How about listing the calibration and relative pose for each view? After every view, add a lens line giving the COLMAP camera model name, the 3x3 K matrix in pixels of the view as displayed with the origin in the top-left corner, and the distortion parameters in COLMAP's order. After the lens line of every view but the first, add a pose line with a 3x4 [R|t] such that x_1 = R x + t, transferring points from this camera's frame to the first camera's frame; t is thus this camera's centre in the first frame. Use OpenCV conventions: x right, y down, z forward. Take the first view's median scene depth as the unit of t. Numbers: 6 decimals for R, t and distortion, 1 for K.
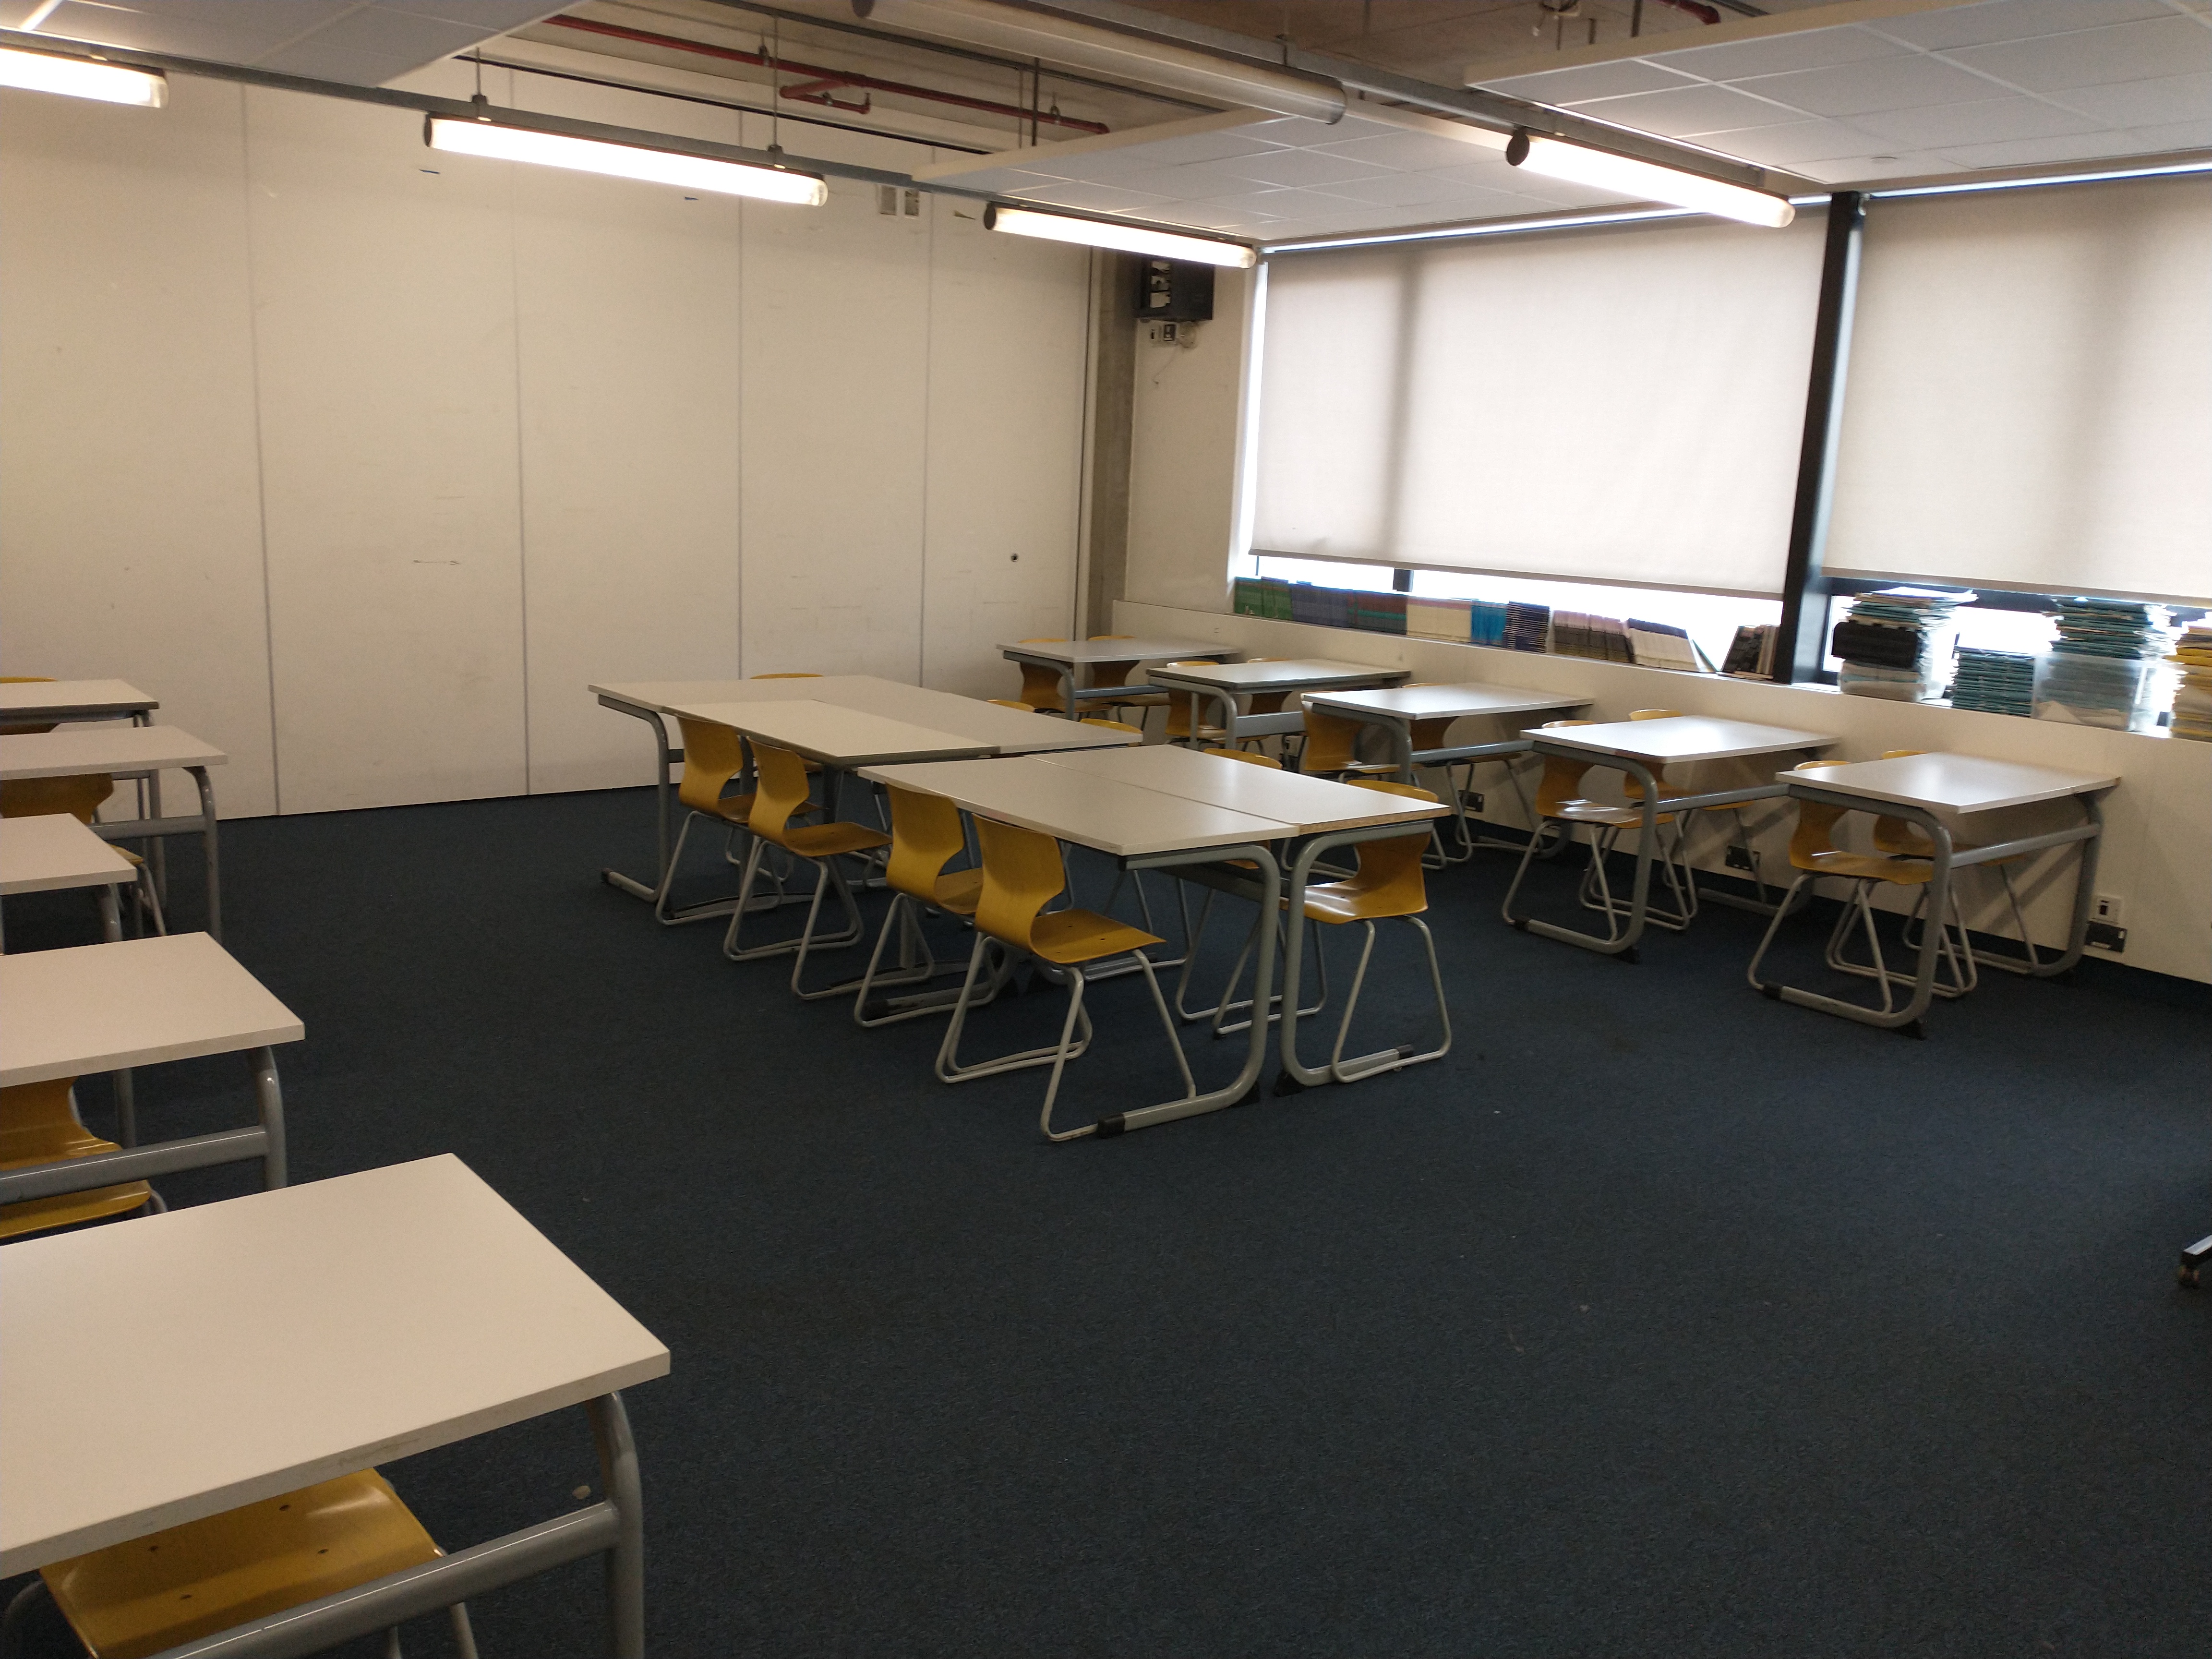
lens RADIAL K [[1756.1, 0, 1109.2], [0, 1756.1, 832.4], [0, 0, 1]] dist [0.029756, -0.078110]
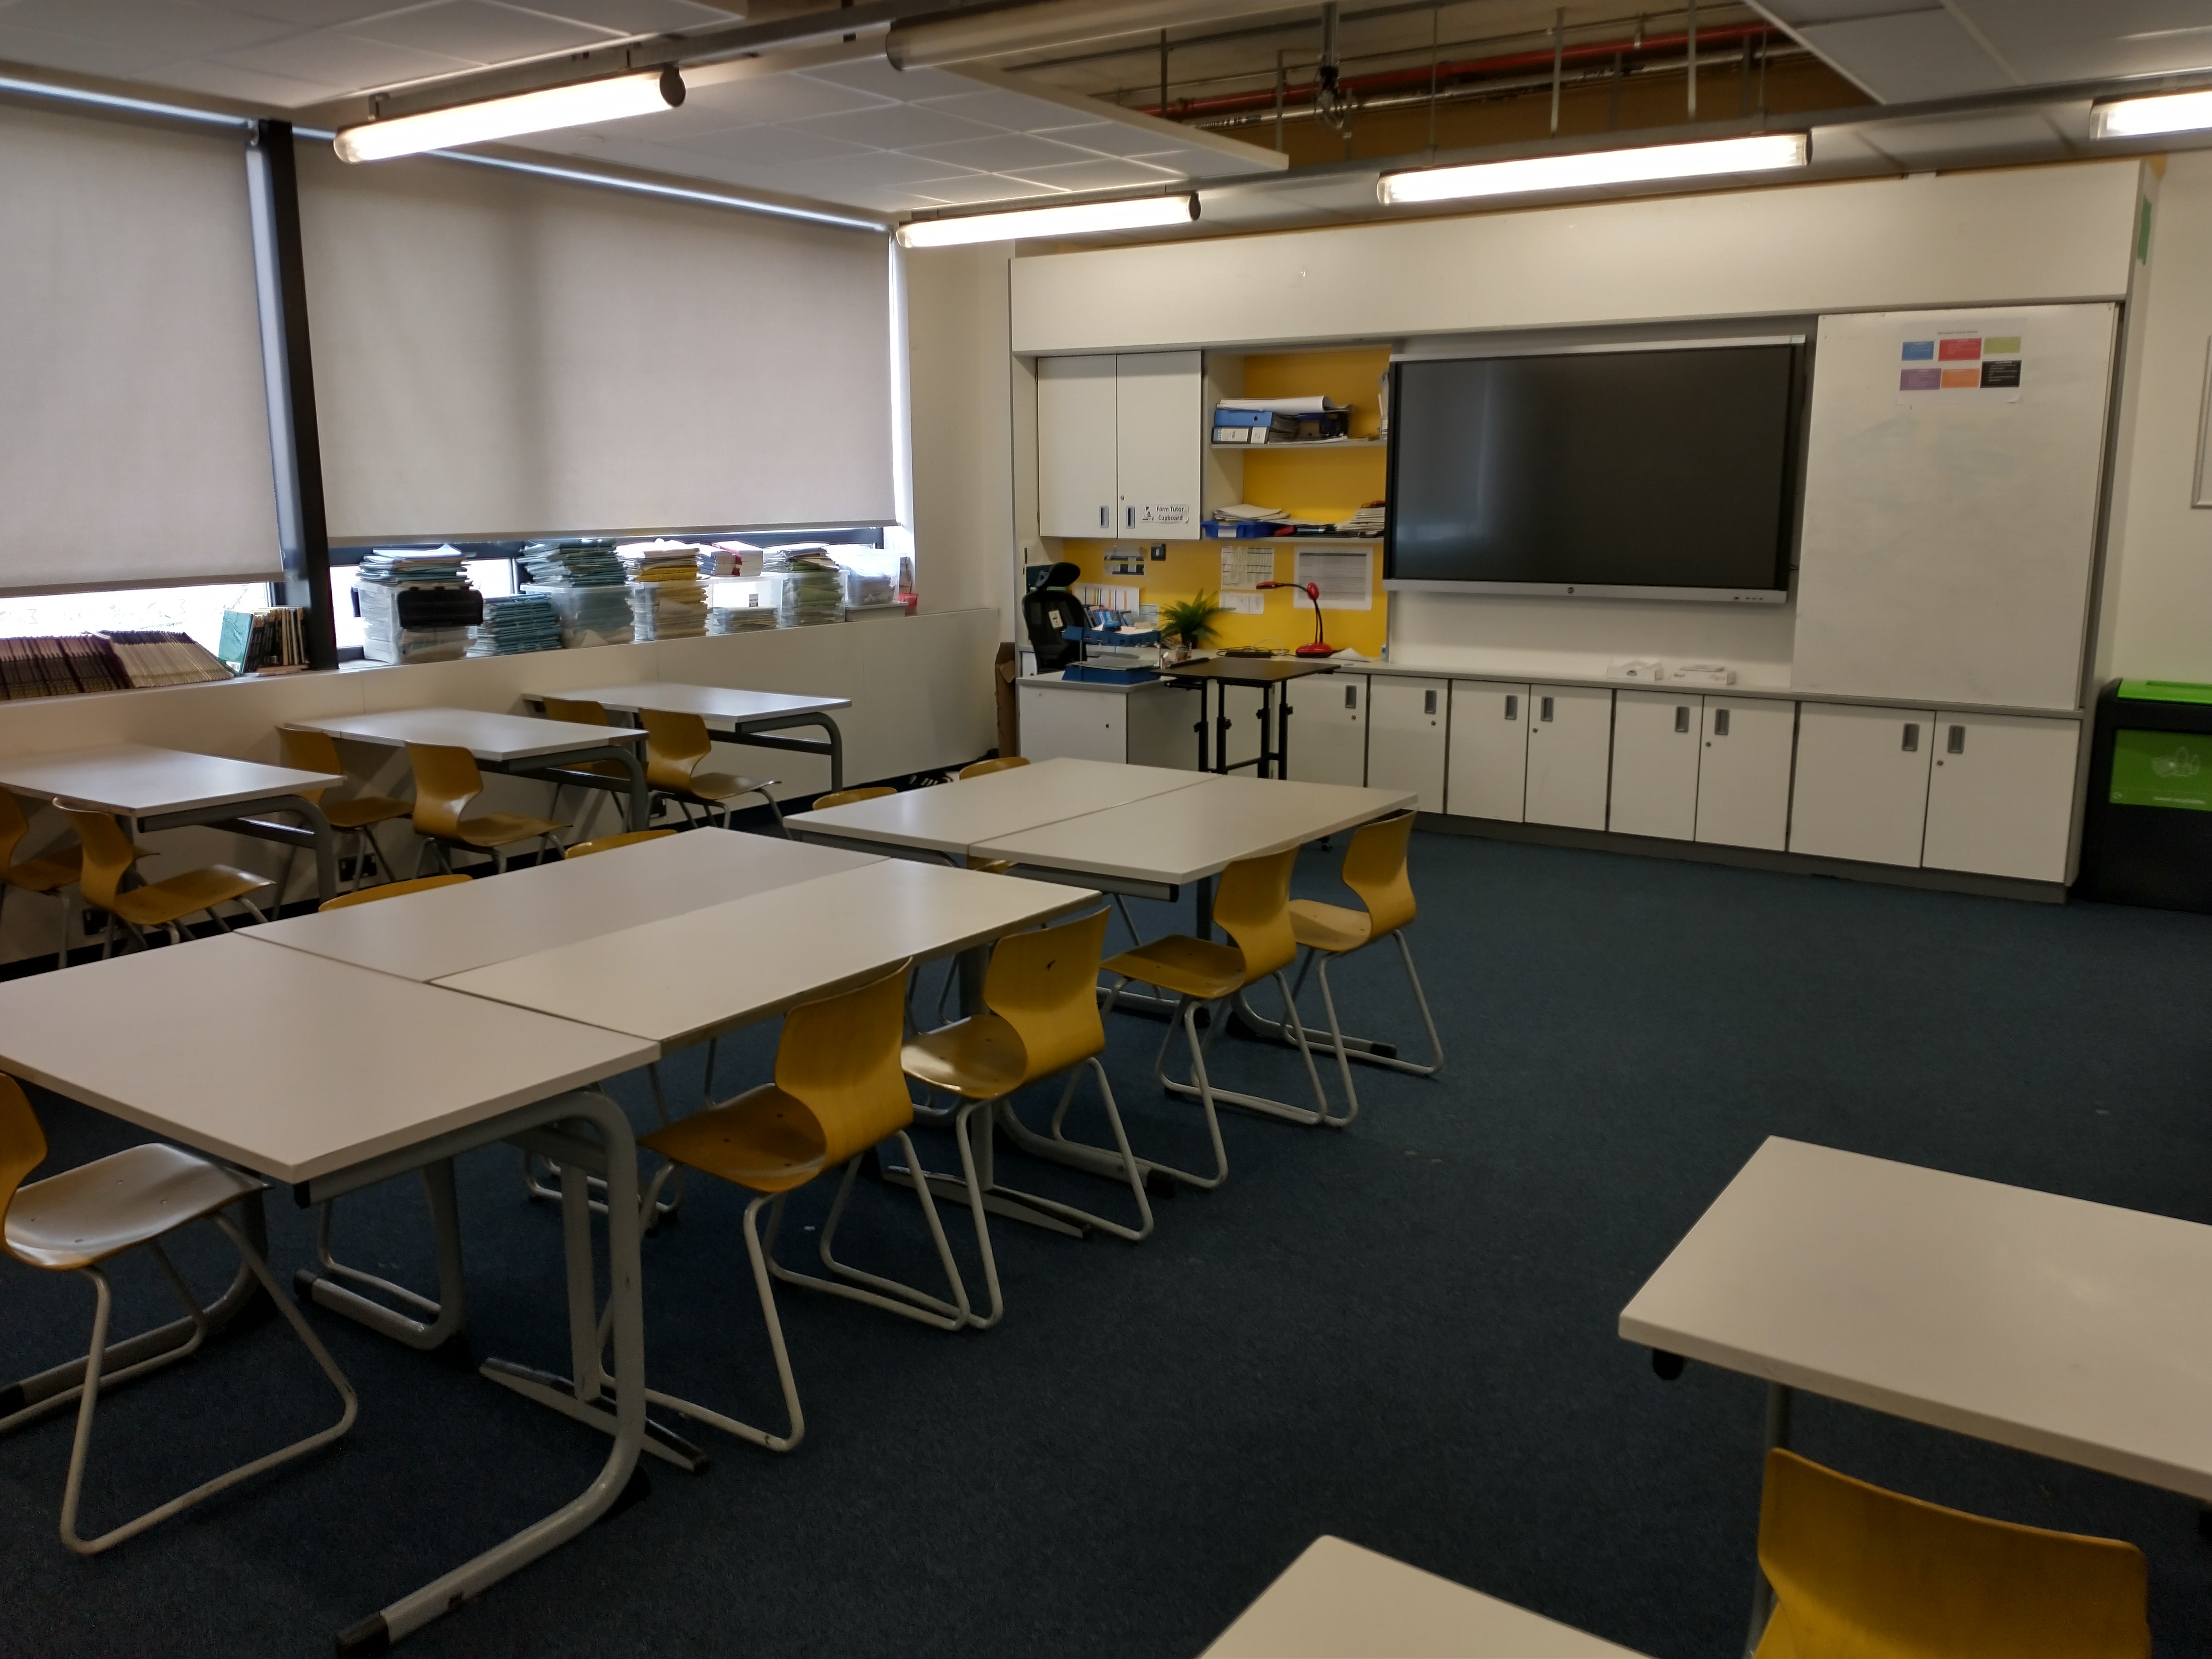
lens RADIAL K [[1756.1, 0, 1119.8], [0, 1756.1, 836.3], [0, 0, 1]] dist [0.029756, -0.078110]
pose [[-0.297424, -0.234174, 0.925582, -0.589052], [0.176503, 0.939257, 0.294351, -0.197754], [-0.938289, 0.250915, -0.238025, 0.856112]]
